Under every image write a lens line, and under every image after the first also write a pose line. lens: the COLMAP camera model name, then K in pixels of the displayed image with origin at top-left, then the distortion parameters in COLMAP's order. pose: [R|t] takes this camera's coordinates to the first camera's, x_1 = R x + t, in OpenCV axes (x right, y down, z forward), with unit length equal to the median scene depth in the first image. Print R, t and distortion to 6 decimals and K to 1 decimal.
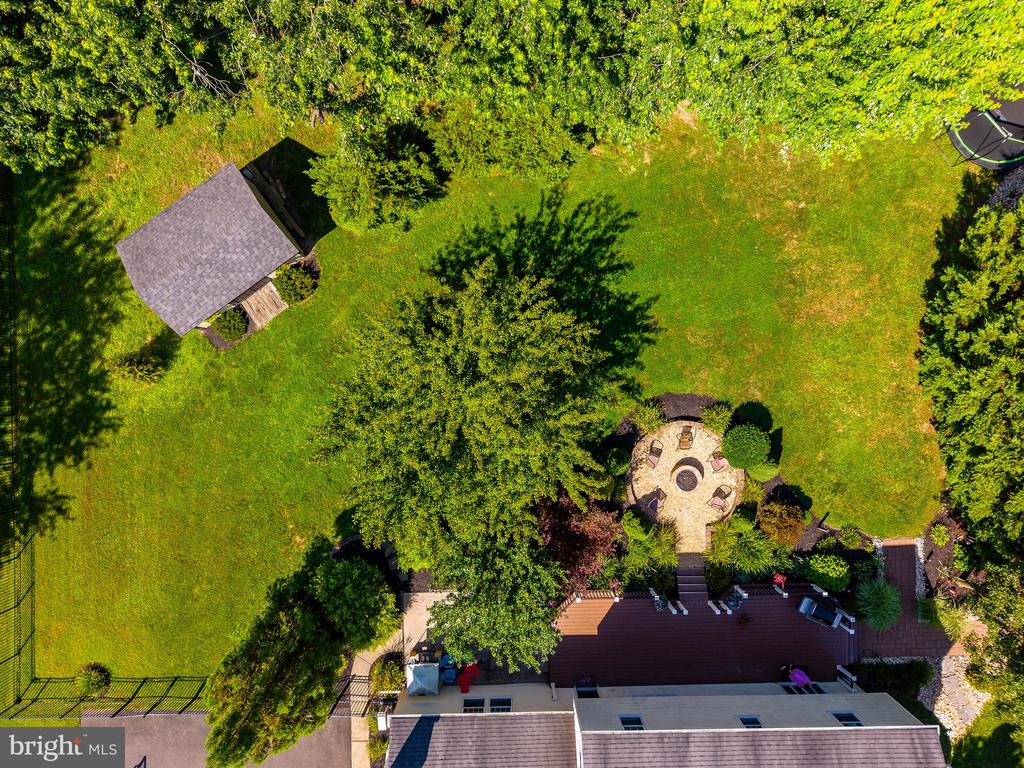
lens RADIAL K [[687.3, 0, 512.0], [0, 687.3, 384.0], [0, 0, 1]] dist [0.034727, -0.002490]
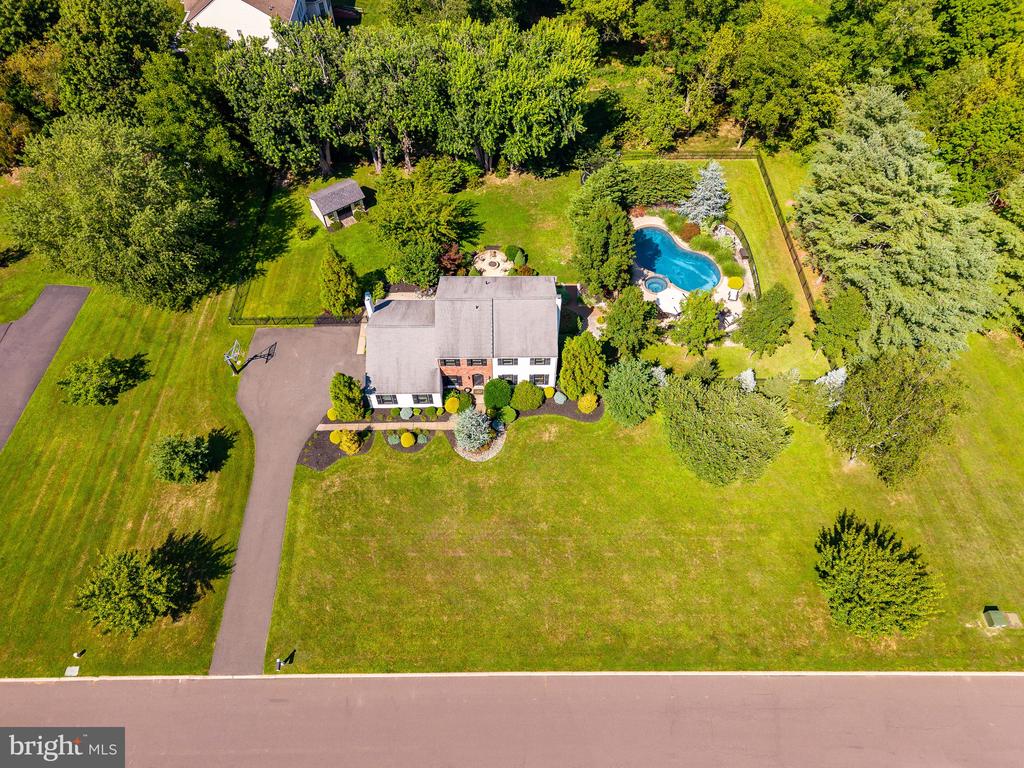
lens RADIAL K [[687.3, 0, 512.0], [0, 687.3, 384.0], [0, 0, 1]] dist [0.034727, -0.002490]
pose [[0.999932, 0.009514, -0.006799, 0.347752], [-0.011690, 0.827194, -0.561795, 2.042367], [0.000279, 0.561836, 0.827249, -0.990946]]
